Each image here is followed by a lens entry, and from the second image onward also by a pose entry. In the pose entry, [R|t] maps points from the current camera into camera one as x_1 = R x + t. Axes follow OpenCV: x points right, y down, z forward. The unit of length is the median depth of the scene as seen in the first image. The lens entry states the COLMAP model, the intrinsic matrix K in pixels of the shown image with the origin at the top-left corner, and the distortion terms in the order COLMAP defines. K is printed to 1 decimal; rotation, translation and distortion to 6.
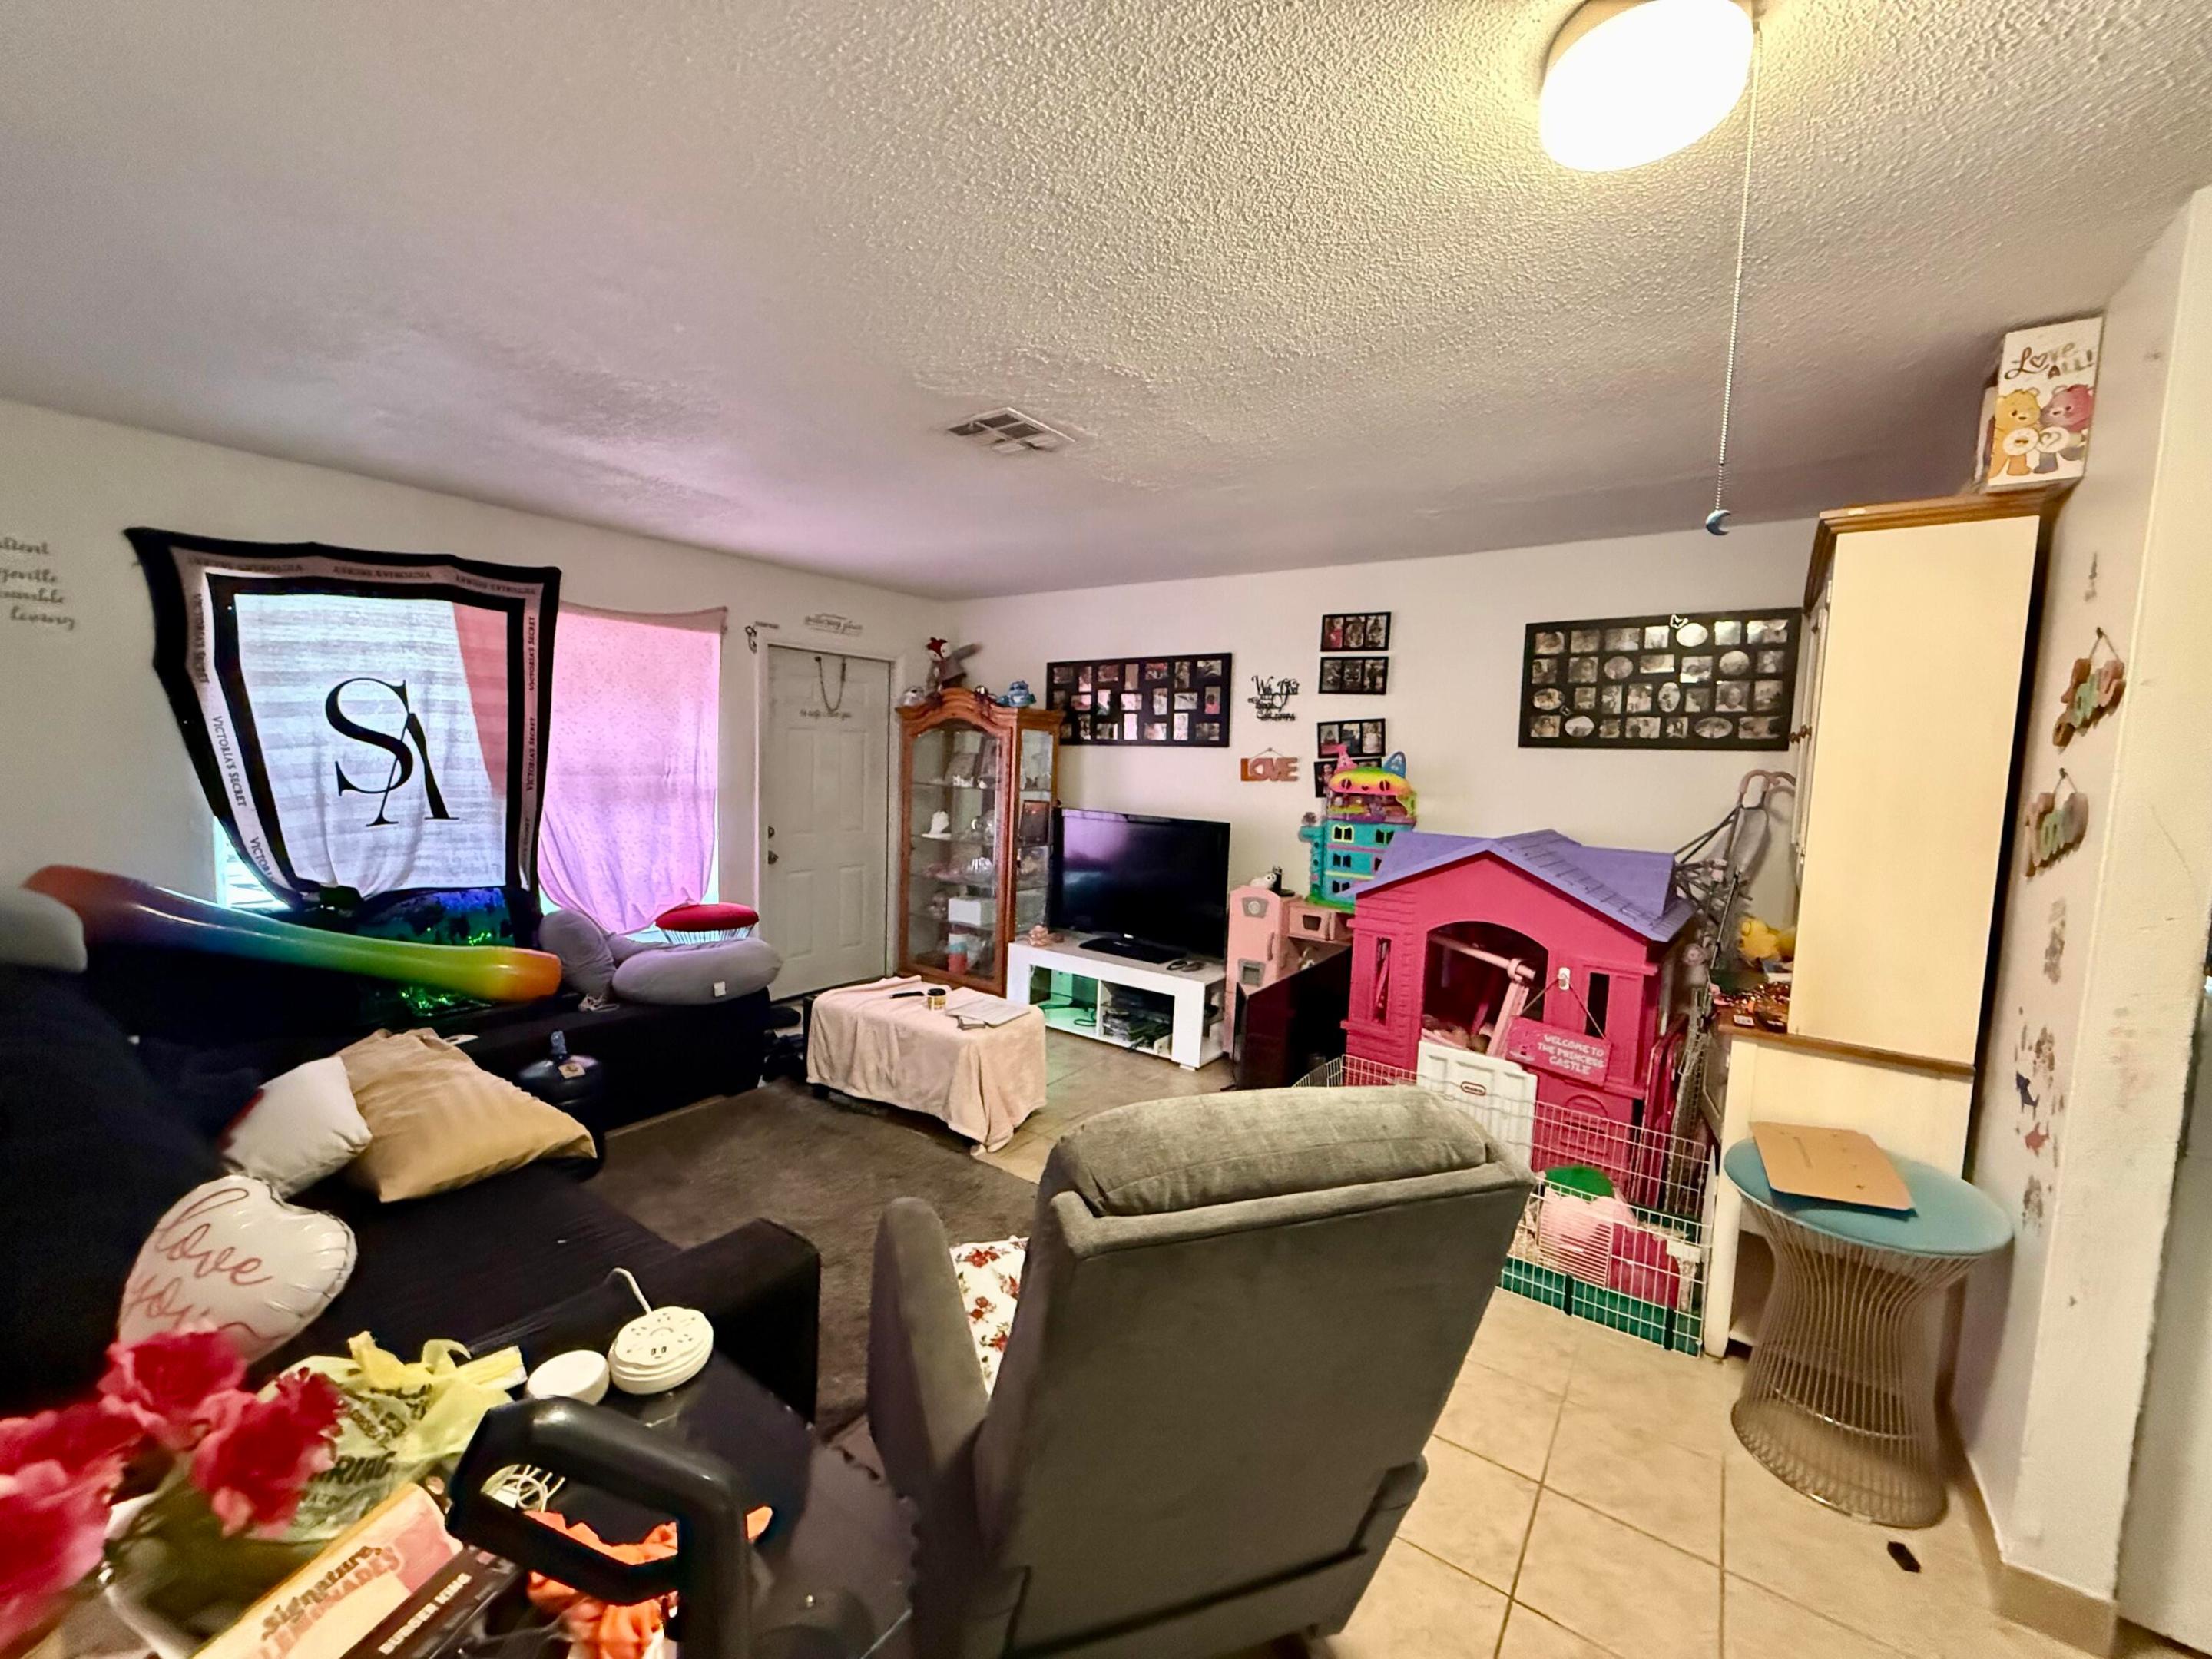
lens RADIAL K [[879.3, 0, 1094.3], [0, 879.3, 828.1], [0, 0, 1]] dist [-0.001576, 0.000010]
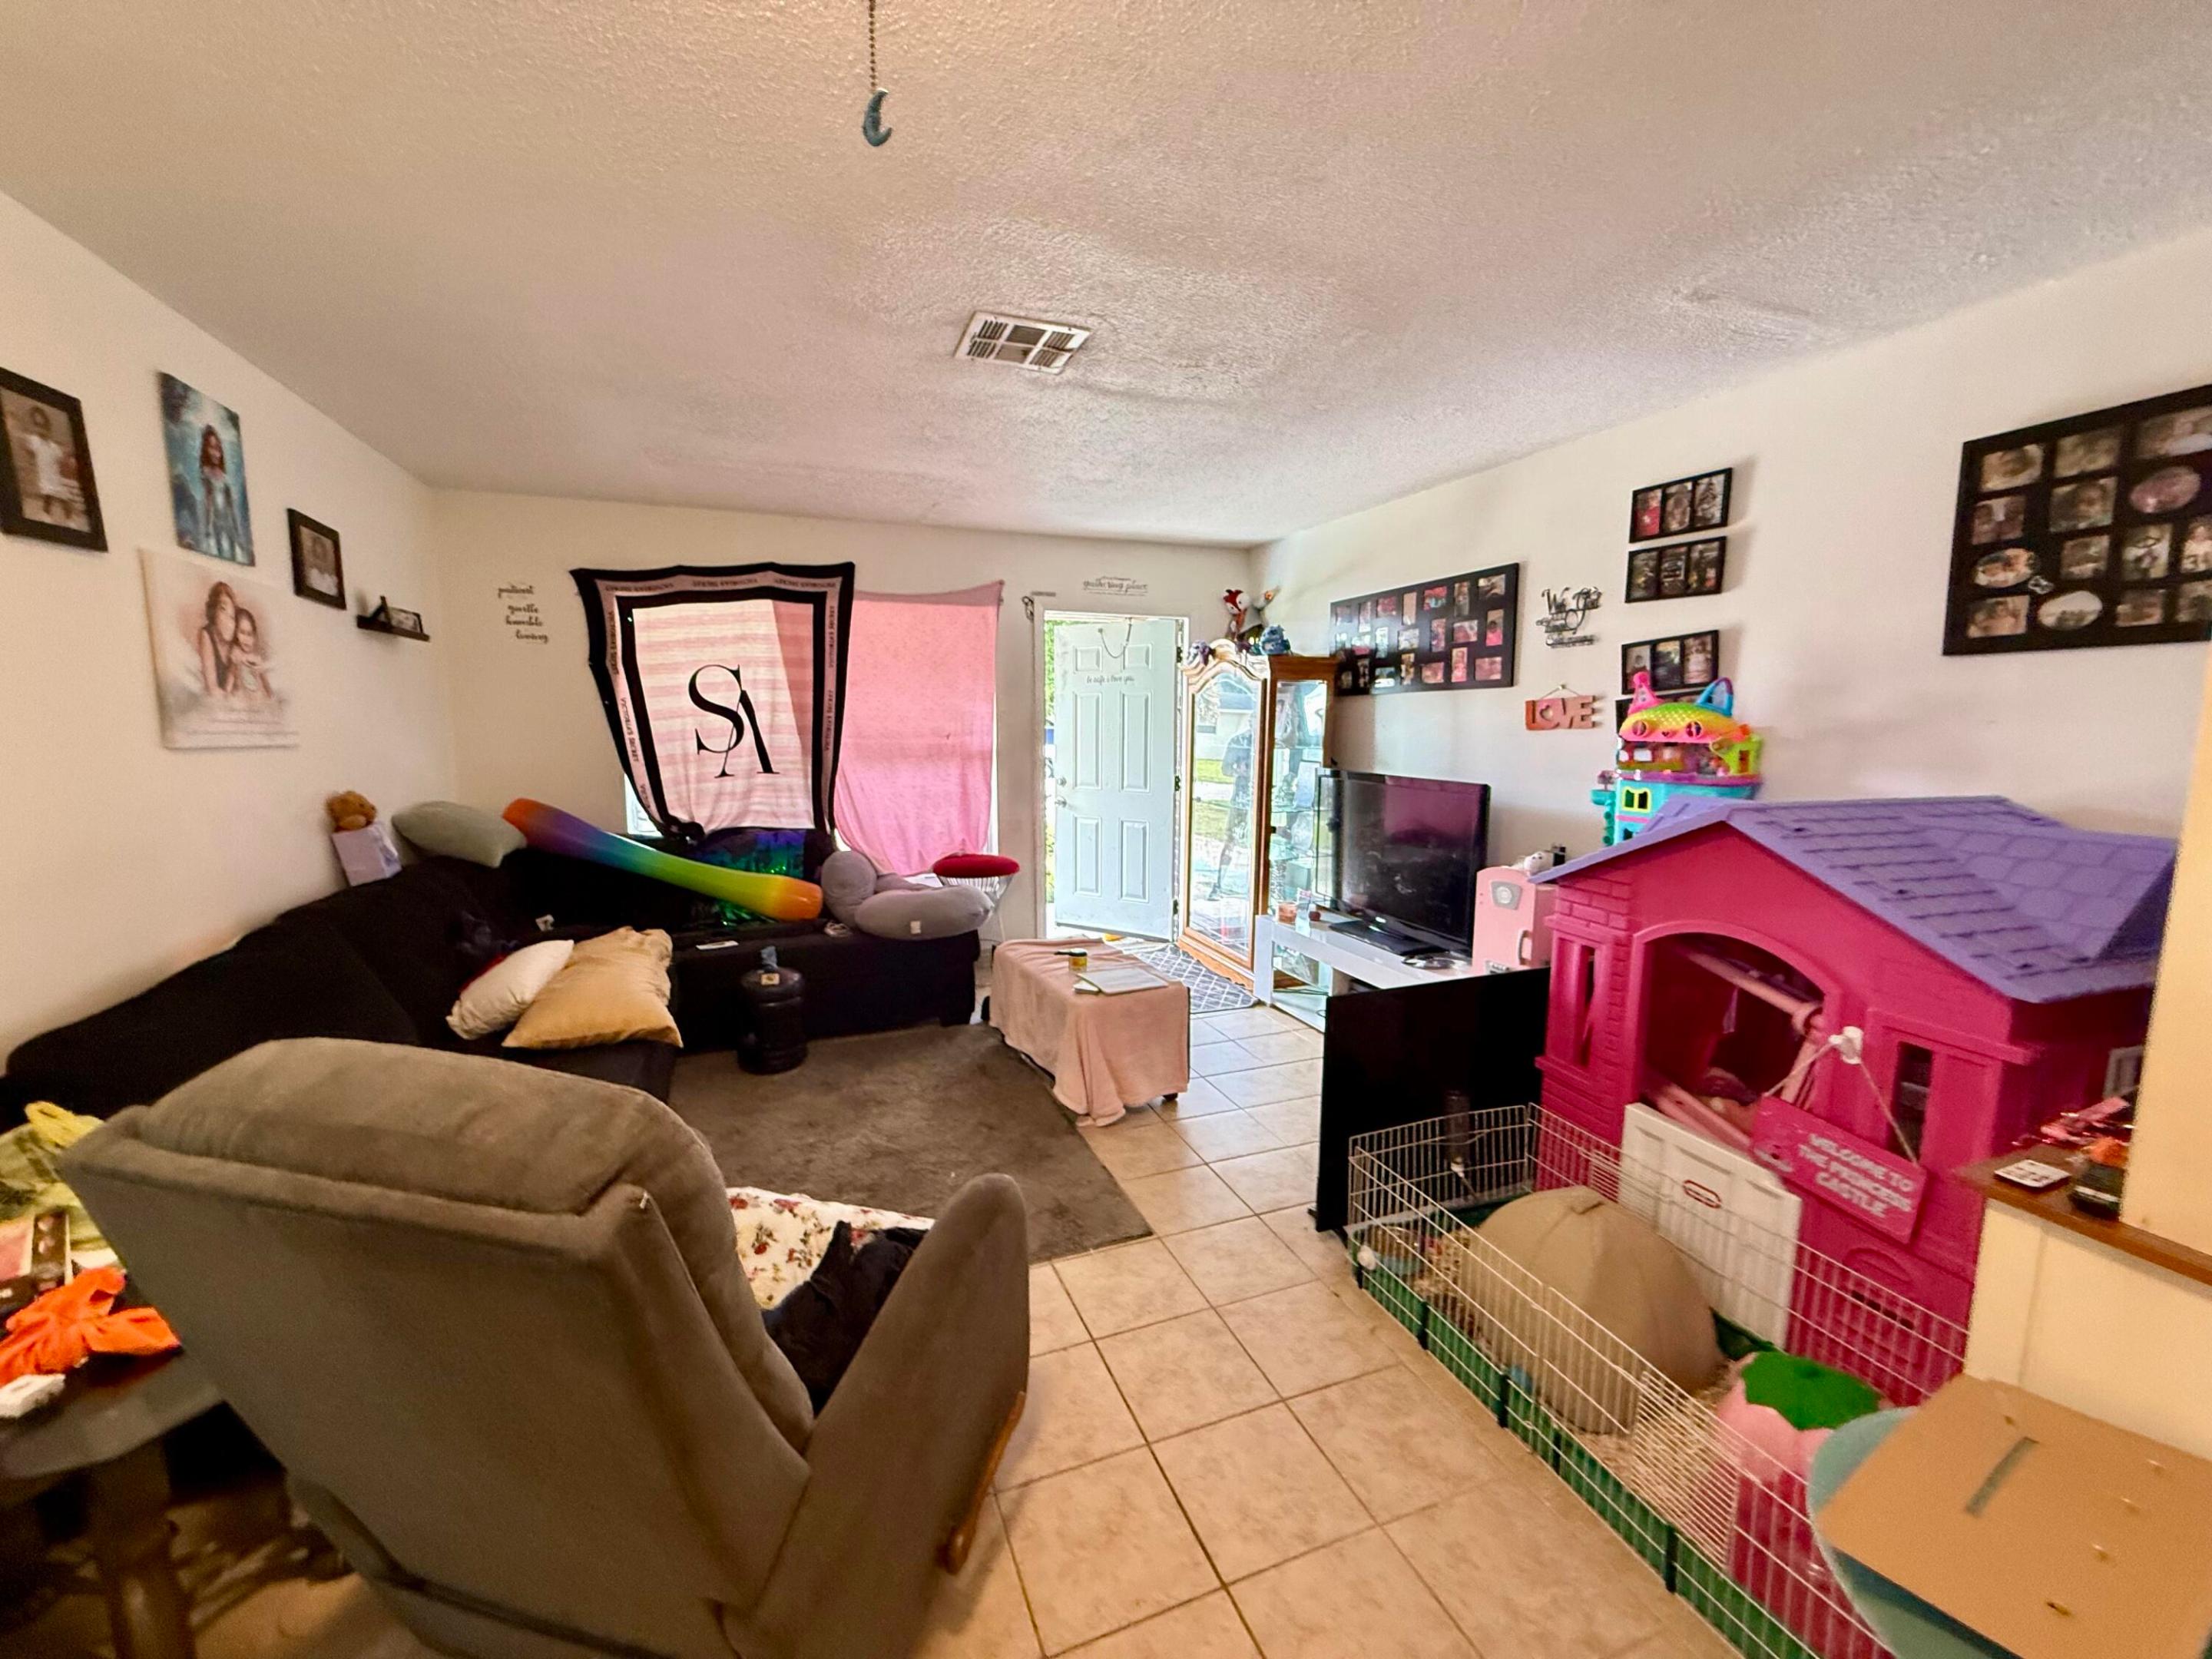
lens RADIAL K [[879.3, 0, 1115.8], [0, 879.3, 827.8], [0, 0, 1]] dist [-0.001576, 0.000010]
pose [[0.834993, 0.034872, -0.549154, 0.366759], [-0.019377, 0.999234, 0.033990, 0.014916], [0.549919, -0.017740, 0.835030, 0.208863]]
